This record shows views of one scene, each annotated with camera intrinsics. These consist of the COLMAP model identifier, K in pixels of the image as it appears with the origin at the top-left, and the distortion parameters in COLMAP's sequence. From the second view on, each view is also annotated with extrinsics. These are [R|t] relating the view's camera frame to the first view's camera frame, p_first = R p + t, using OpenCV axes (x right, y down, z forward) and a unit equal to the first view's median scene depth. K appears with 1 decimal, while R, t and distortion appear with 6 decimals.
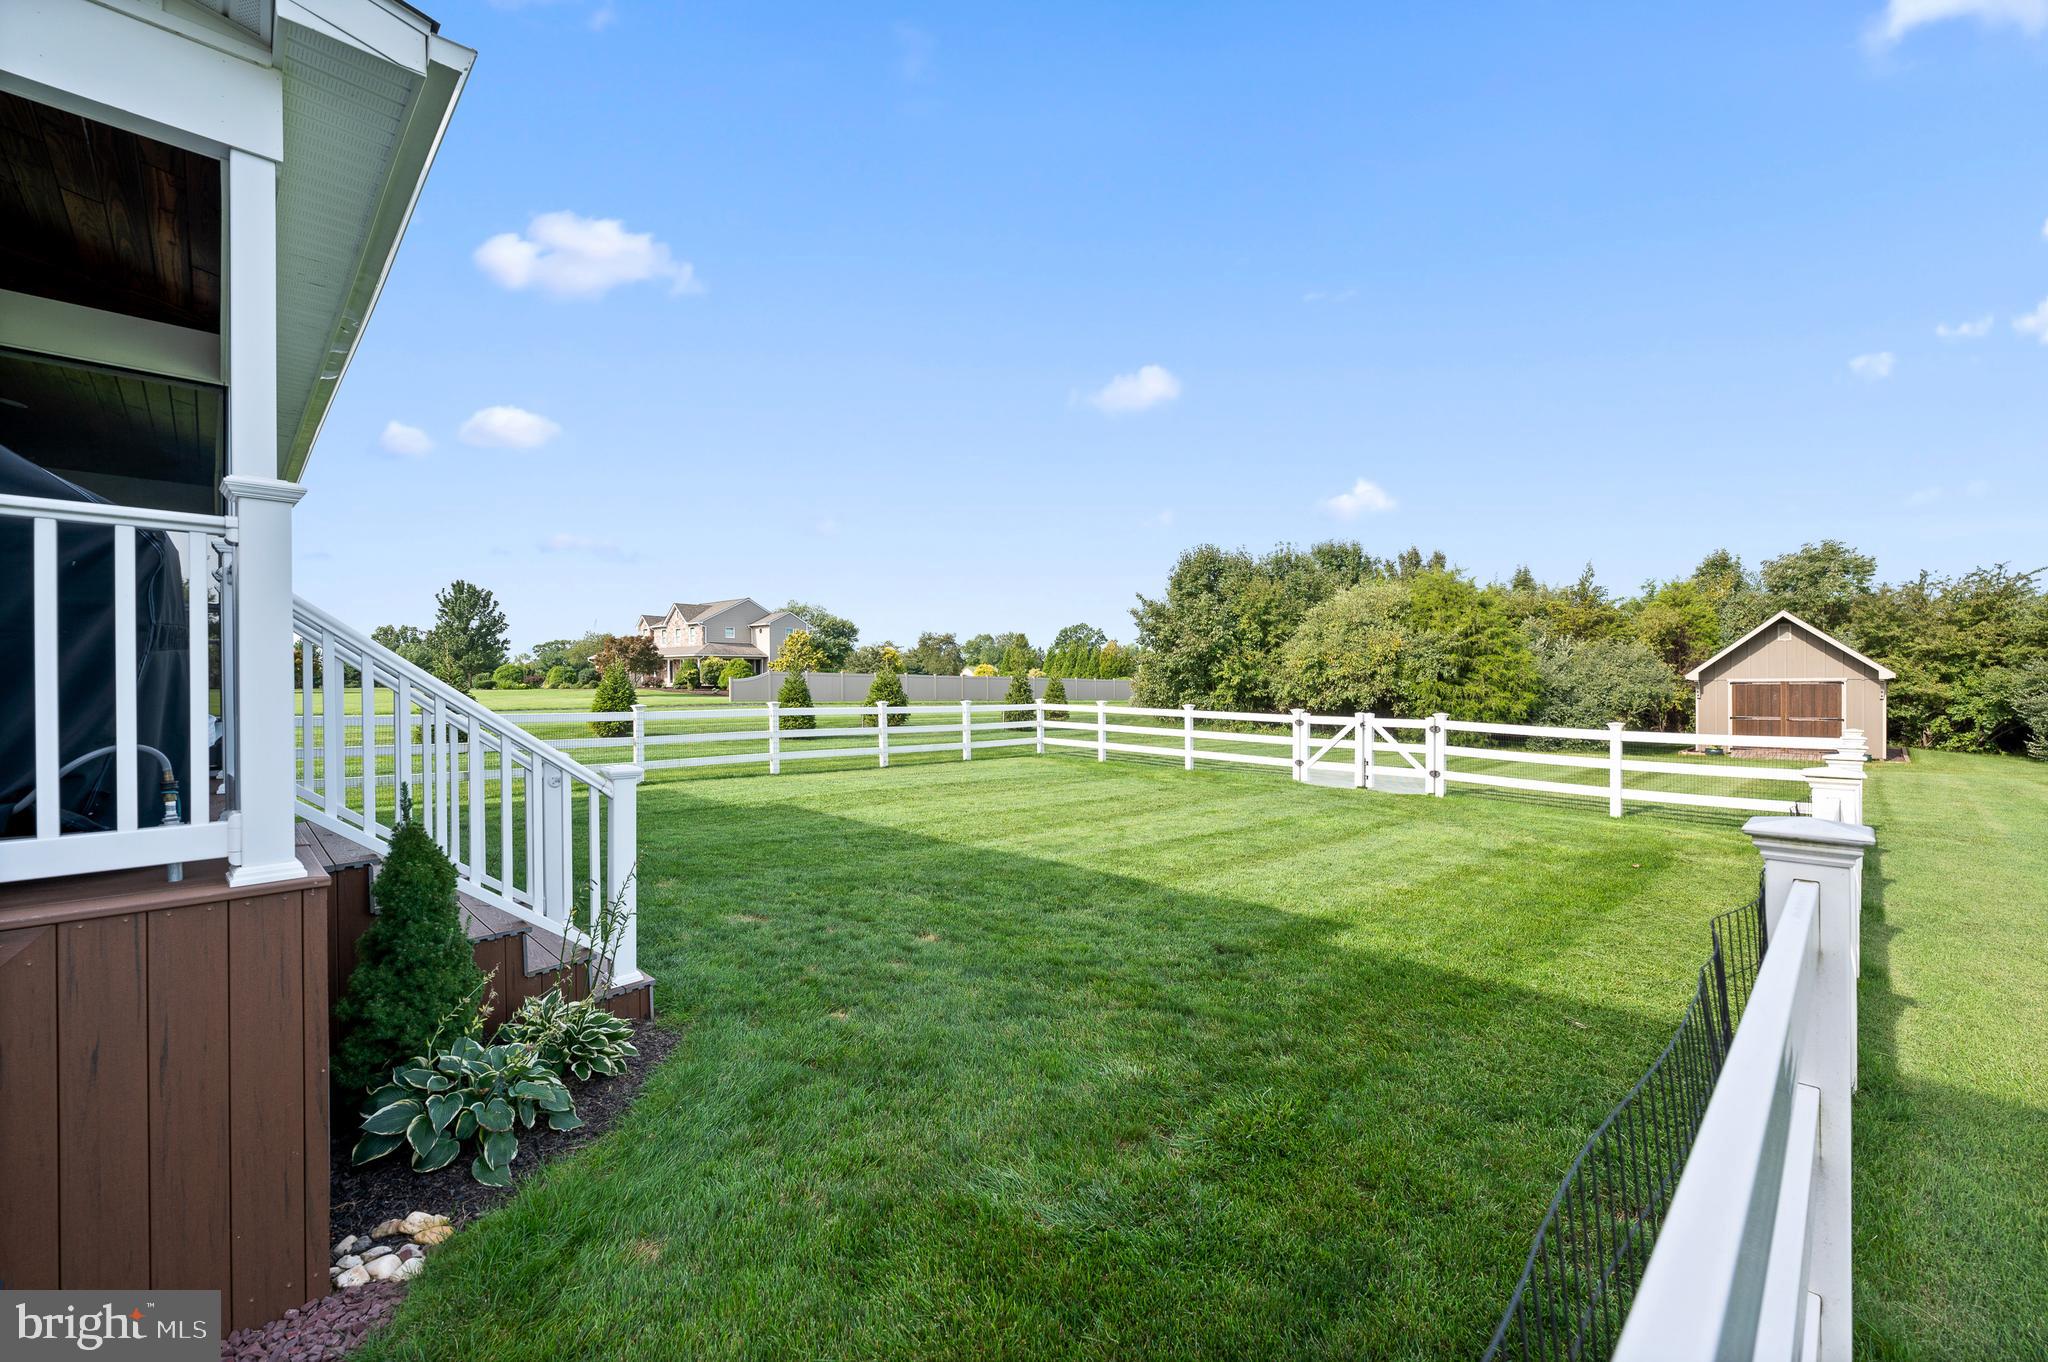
lens RADIAL K [[820.8, 0, 1024.0], [0, 820.8, 681.0], [0, 0, 1]] dist [0.001473, 0.000117]
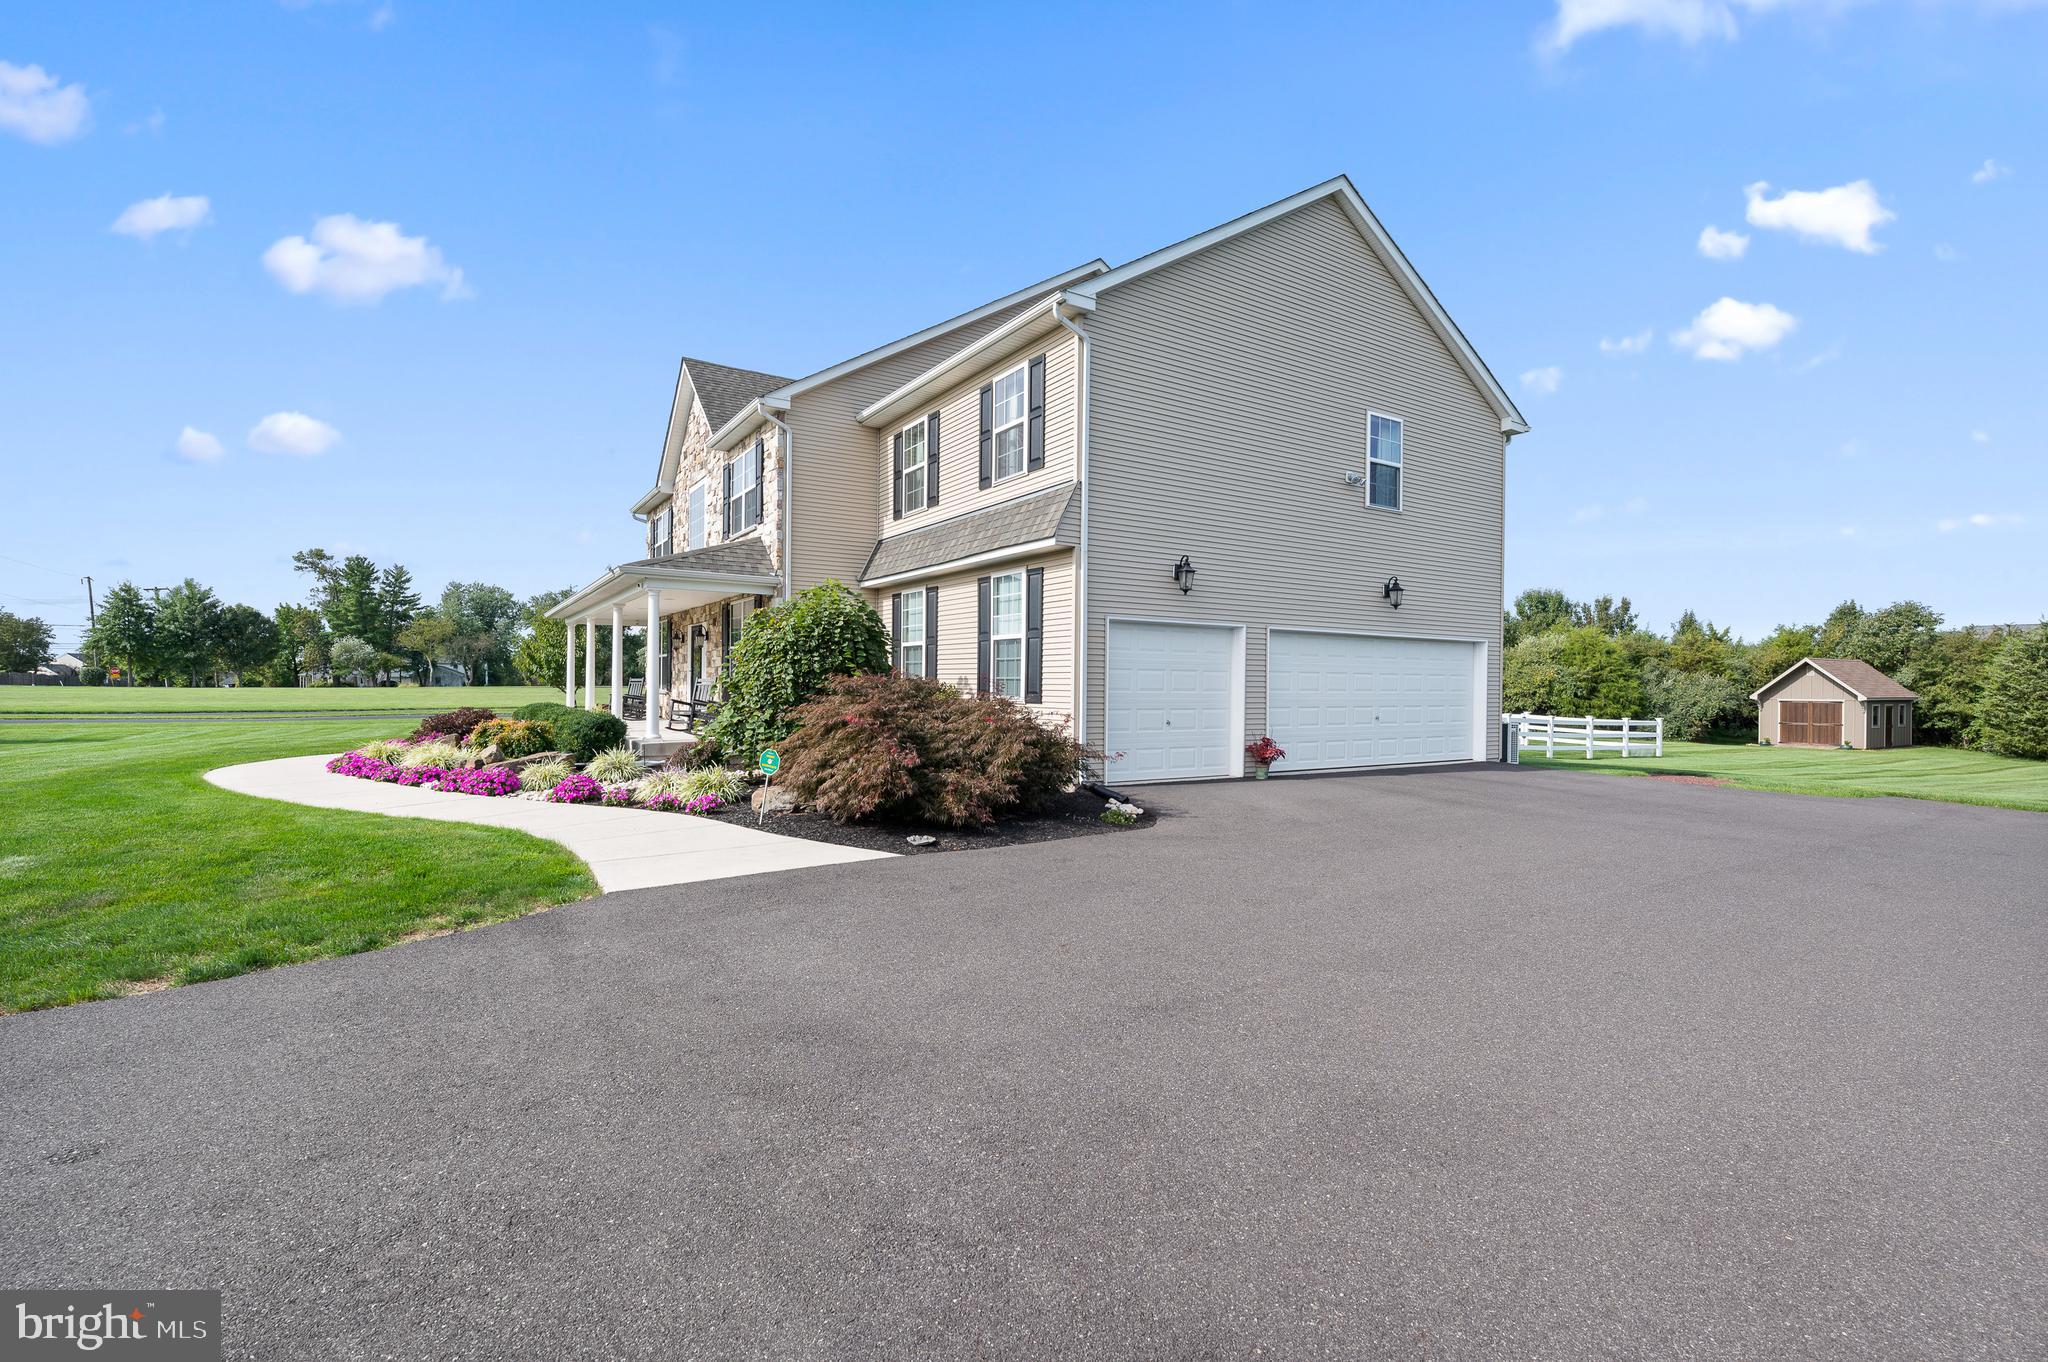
lens RADIAL K [[929.0, 0, 1024.0], [0, 929.0, 681.0], [0, 0, 1]] dist [-0.001724, -0.000310]
pose [[0.979287, 0.010969, -0.202178, -0.226572], [-0.013499, 0.999847, -0.011137, 0.002804], [0.202025, 0.013636, 0.979286, -1.101961]]
